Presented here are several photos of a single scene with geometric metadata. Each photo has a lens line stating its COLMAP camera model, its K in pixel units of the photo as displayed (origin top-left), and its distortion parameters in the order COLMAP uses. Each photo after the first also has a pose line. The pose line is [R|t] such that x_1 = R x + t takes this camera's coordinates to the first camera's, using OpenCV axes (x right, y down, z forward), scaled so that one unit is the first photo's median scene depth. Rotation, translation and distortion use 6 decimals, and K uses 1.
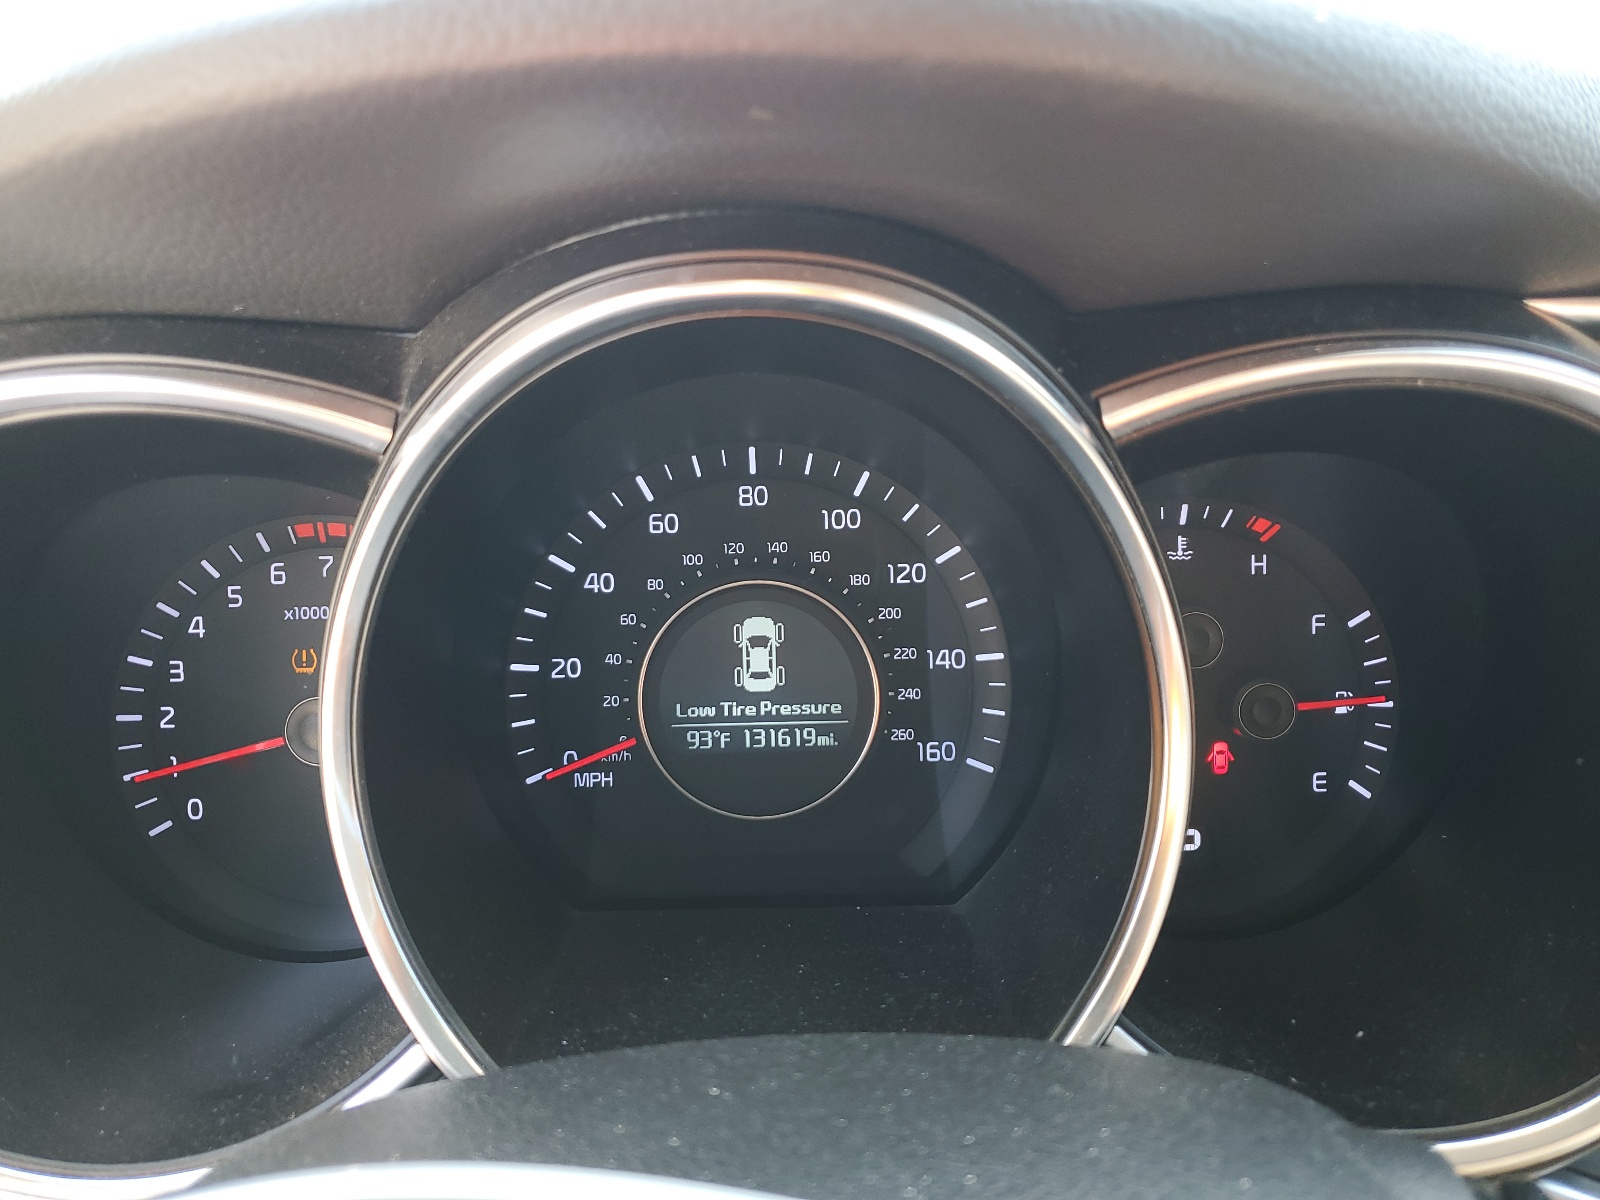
lens RADIAL K [[1197.0, 0, 802.8], [0, 1197.0, 597.5], [0, 0, 1]] dist [0.012590, 0.001462]
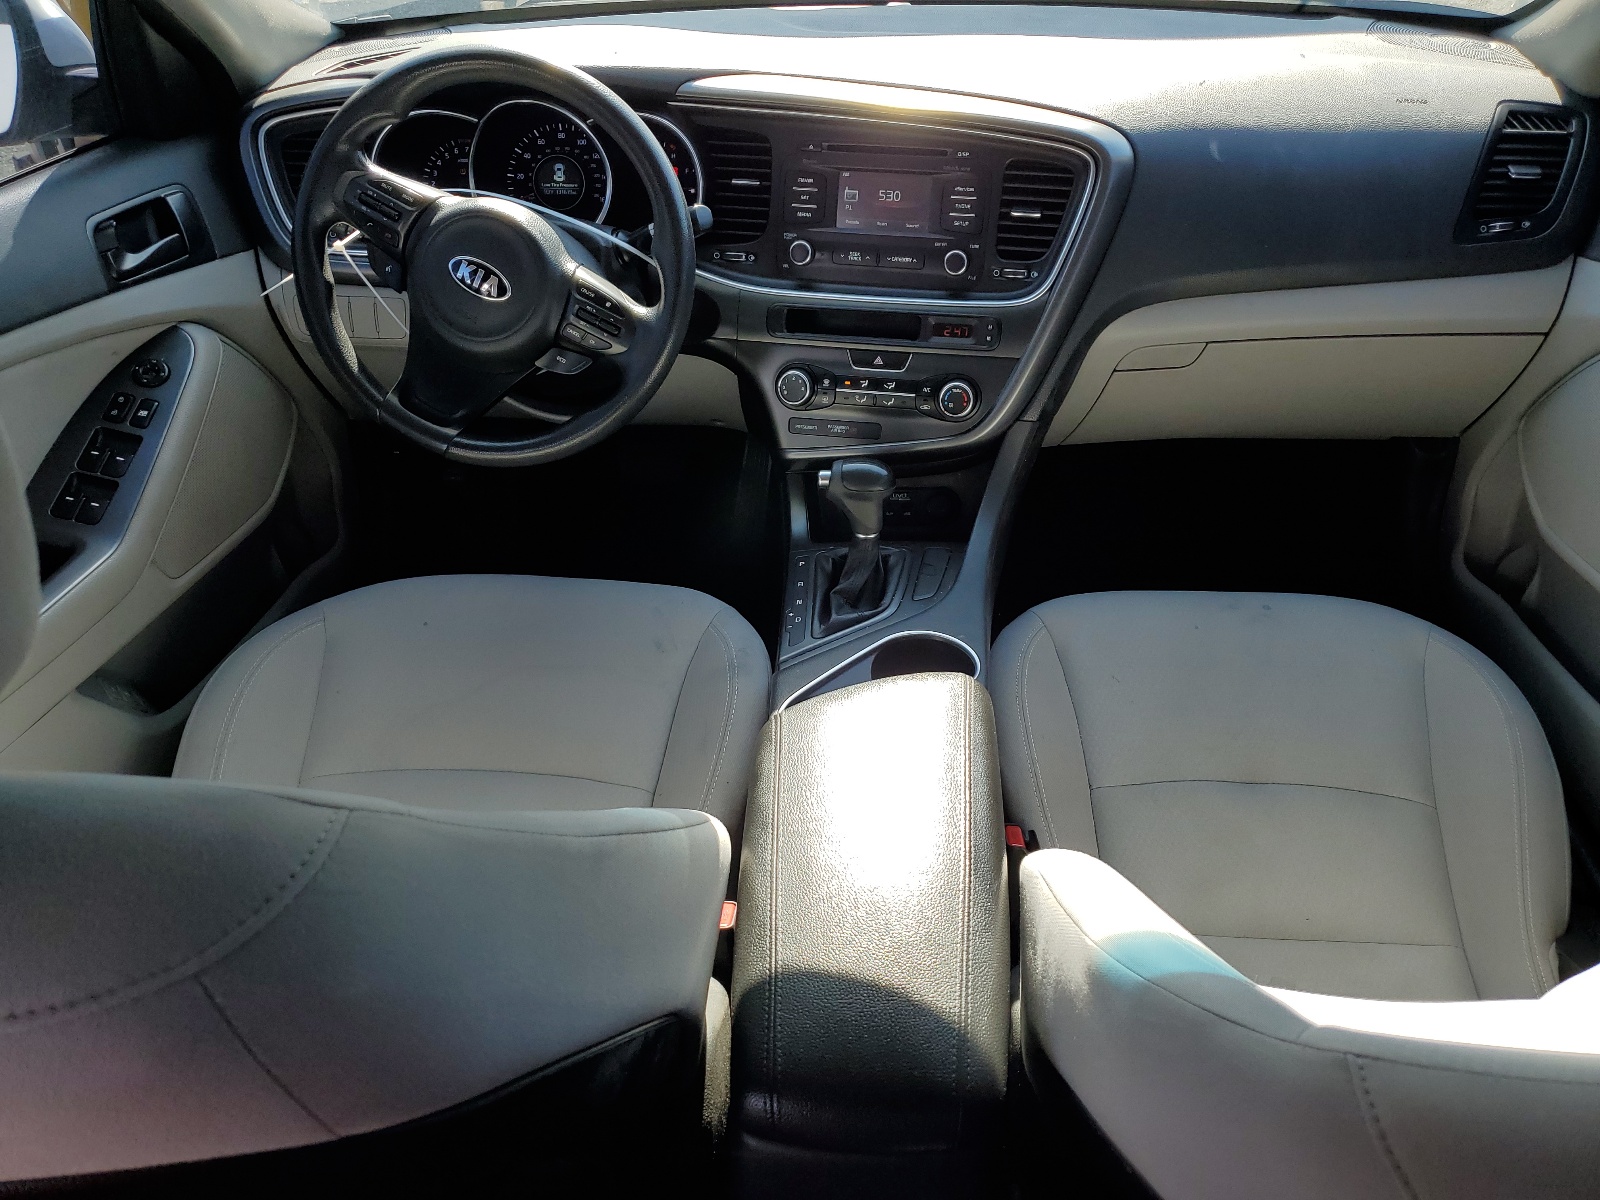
lens RADIAL K [[1197.0, 0, 798.7], [0, 1197.0, 604.0], [0, 0, 1]] dist [0.012590, 0.001462]
pose [[0.995352, 0.060681, -0.074776, 1.269123], [-0.039486, 0.965388, 0.257813, 0.406960], [0.087833, -0.253662, 0.963297, -3.623857]]
